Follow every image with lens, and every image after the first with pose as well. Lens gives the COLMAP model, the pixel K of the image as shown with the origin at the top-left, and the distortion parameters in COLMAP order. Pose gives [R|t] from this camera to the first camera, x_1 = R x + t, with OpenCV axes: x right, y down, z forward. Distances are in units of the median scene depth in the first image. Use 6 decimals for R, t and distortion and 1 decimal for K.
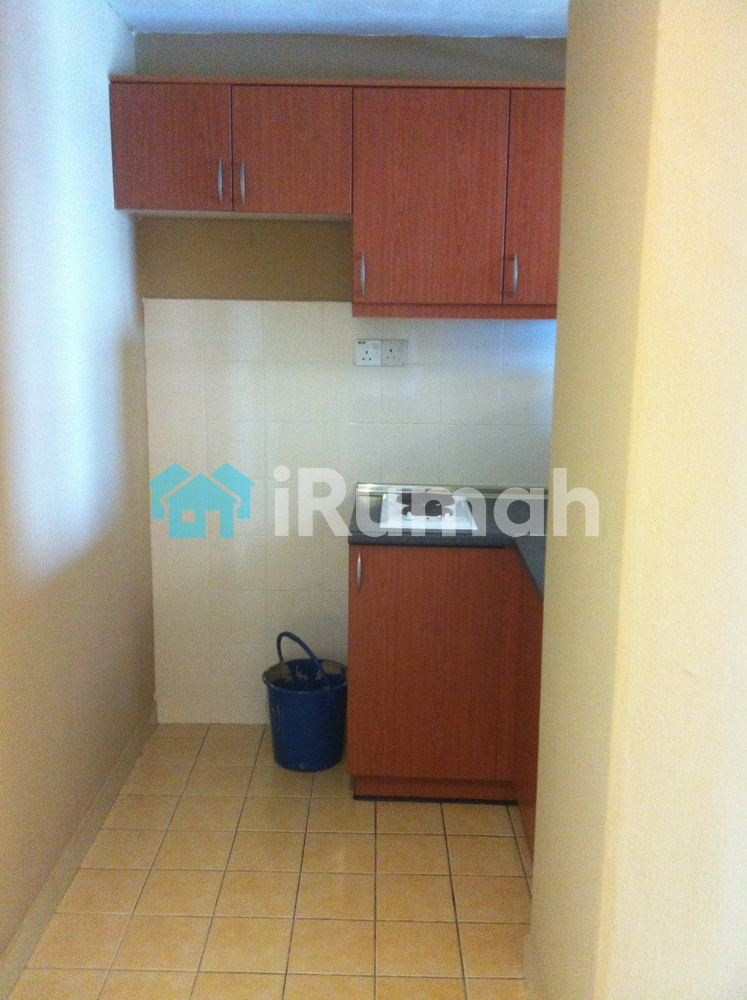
lens RADIAL K [[868.1, 0, 373.5], [0, 868.1, 500.0], [0, 0, 1]] dist [0.002739, 0.000232]
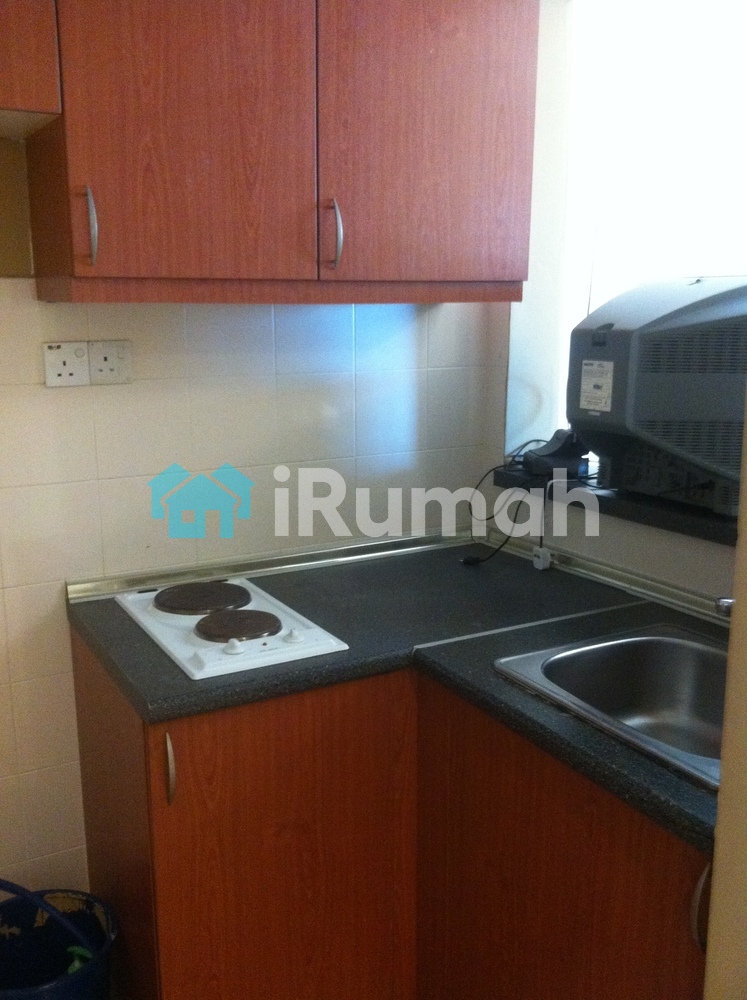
lens RADIAL K [[904.0, 0, 373.5], [0, 904.0, 500.0], [0, 0, 1]] dist [-0.011855, -0.004914]
pose [[0.863214, -0.118145, 0.490819, -0.154621], [0.112492, 0.992801, 0.041135, -0.090039], [-0.492145, 0.019705, 0.870290, 0.414862]]
